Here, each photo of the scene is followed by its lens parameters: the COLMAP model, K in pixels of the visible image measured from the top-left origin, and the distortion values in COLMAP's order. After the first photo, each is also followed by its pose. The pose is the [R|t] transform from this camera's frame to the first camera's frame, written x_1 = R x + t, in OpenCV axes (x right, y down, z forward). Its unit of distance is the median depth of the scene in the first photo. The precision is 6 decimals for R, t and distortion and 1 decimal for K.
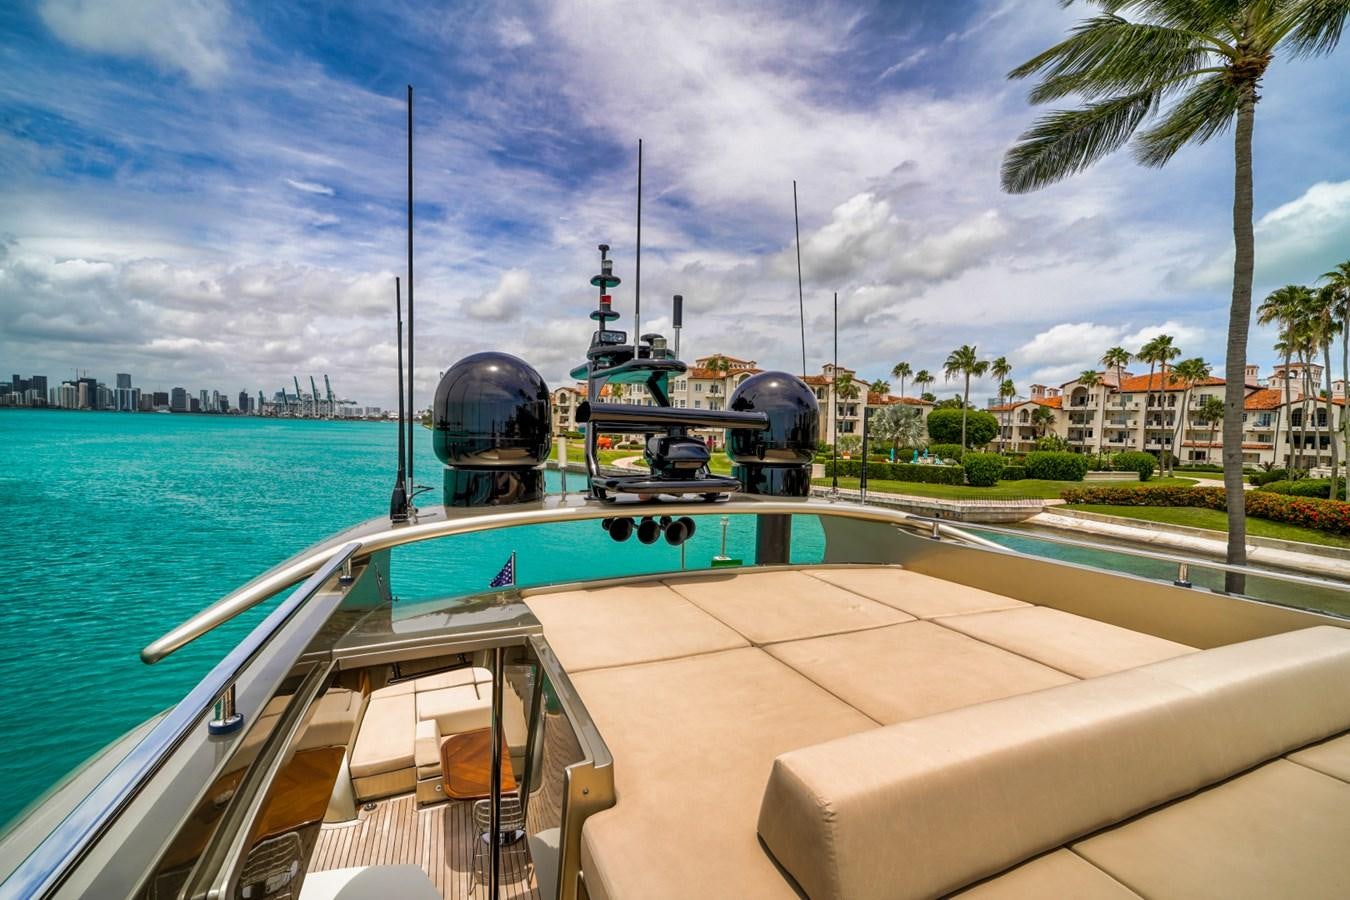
lens RADIAL K [[556.5, 0, 682.4], [0, 556.5, 464.0], [0, 0, 1]] dist [0.001940, -0.000875]
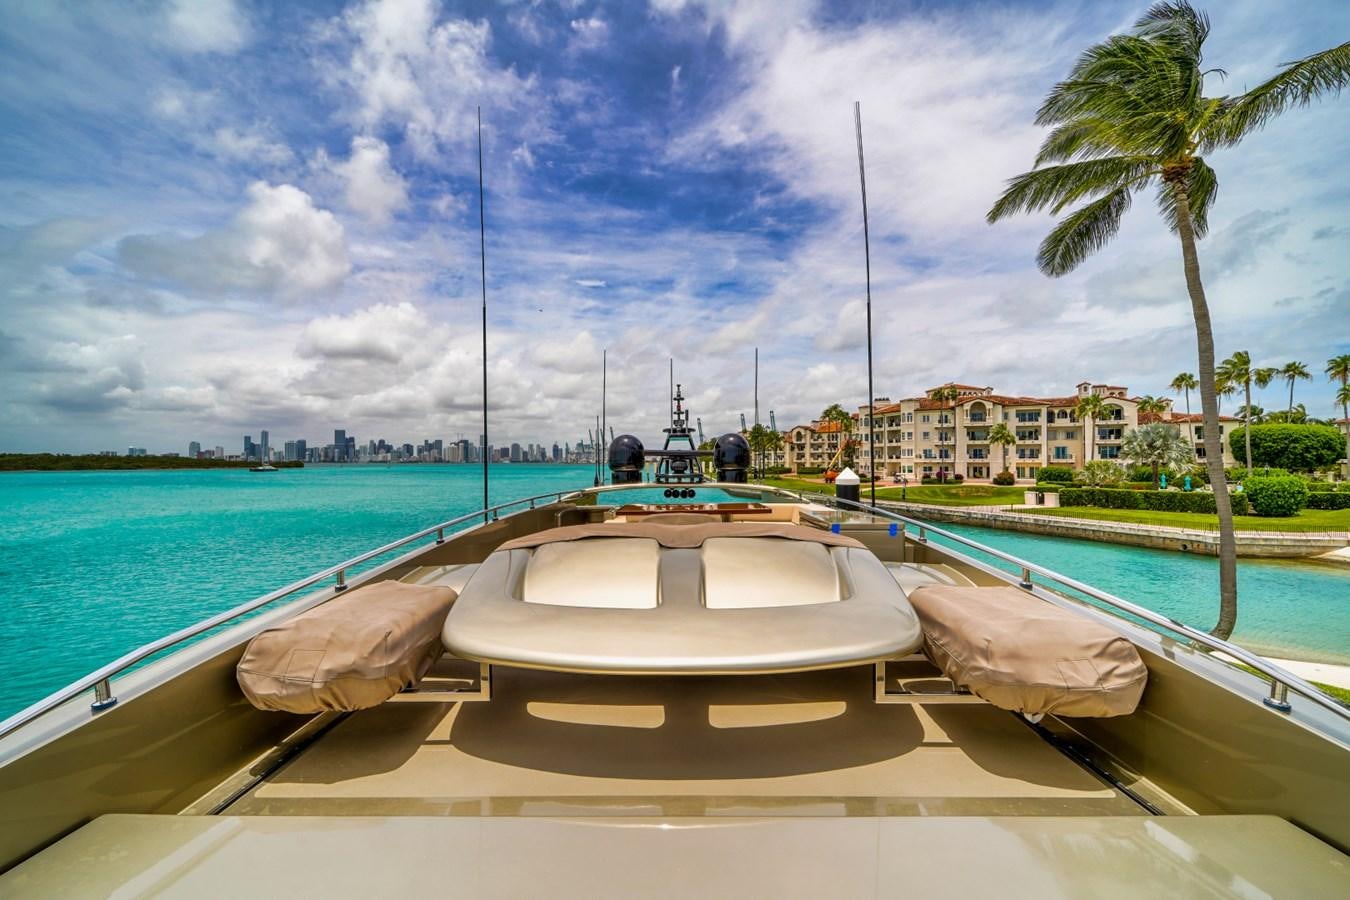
lens RADIAL K [[556.5, 0, 683.7], [0, 556.5, 454.8], [0, 0, 1]] dist [0.001940, -0.000875]
pose [[0.904549, -0.040025, -0.424487, 0.061068], [0.004904, 0.996495, -0.083510, 0.008271], [0.426342, 0.073457, 0.901575, -0.079993]]
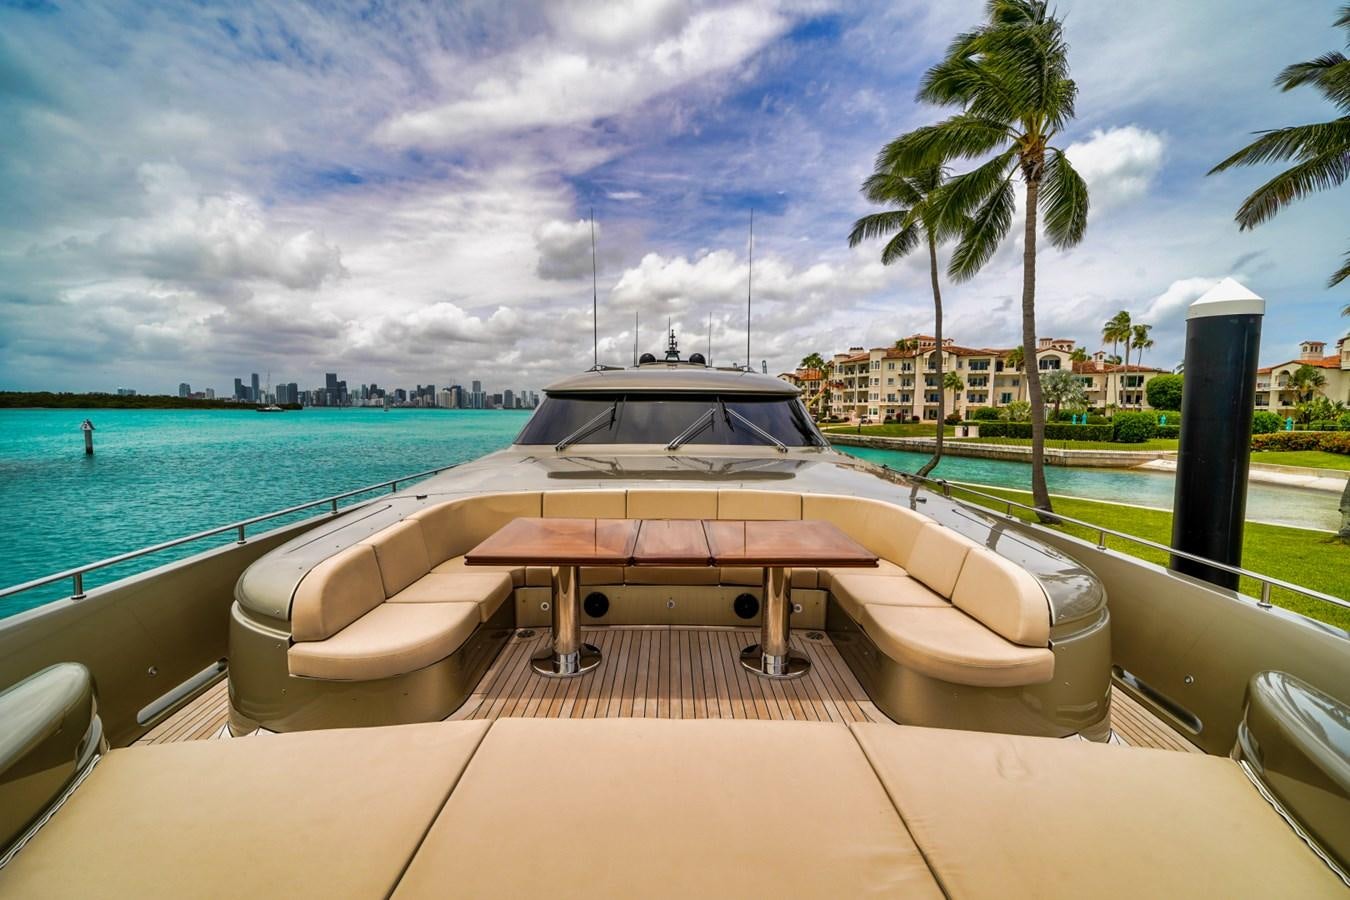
lens RADIAL K [[556.5, 0, 668.6], [0, 556.5, 456.0], [0, 0, 1]] dist [0.001940, -0.000875]
pose [[0.899122, 0.016468, -0.437388, 0.127556], [-0.014120, 0.999863, 0.008618, 0.042844], [0.437470, -0.001573, 0.899232, -0.221748]]
